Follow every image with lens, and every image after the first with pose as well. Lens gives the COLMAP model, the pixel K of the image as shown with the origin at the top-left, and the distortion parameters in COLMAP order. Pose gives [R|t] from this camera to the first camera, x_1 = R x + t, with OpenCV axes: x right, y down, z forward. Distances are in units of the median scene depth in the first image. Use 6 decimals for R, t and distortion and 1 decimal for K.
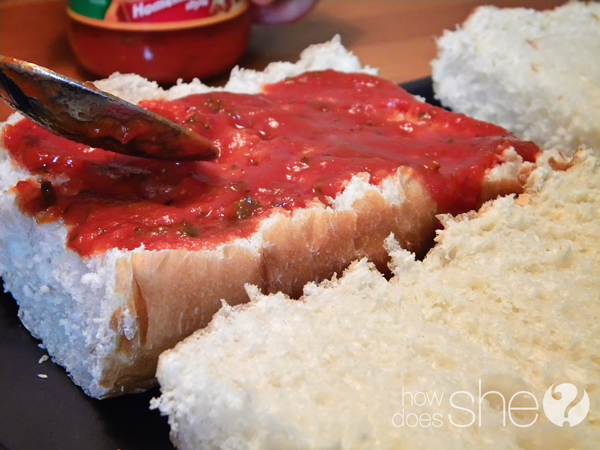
lens RADIAL K [[1410.2, 0, 300.0], [0, 1410.2, 225.0], [0, 0, 1]] dist [0.198430, -0.161795]
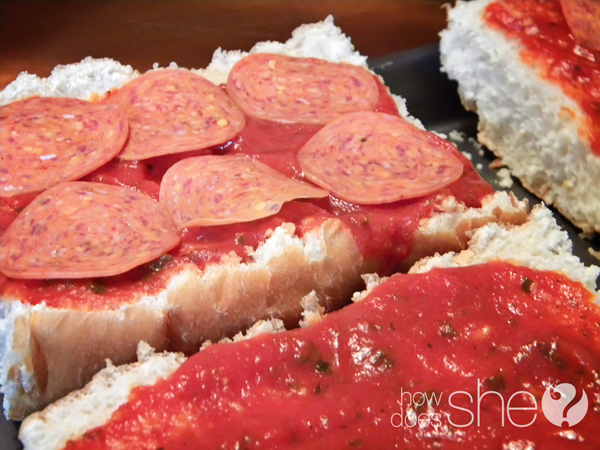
lens RADIAL K [[1410.2, 0, 300.0], [0, 1410.2, 225.0], [0, 0, 1]] dist [0.198430, -0.161795]
pose [[0.990196, 0.088293, -0.108245, 0.164510], [-0.068122, 0.981738, 0.177621, -0.218572], [0.121951, -0.168506, 0.978128, 0.033358]]
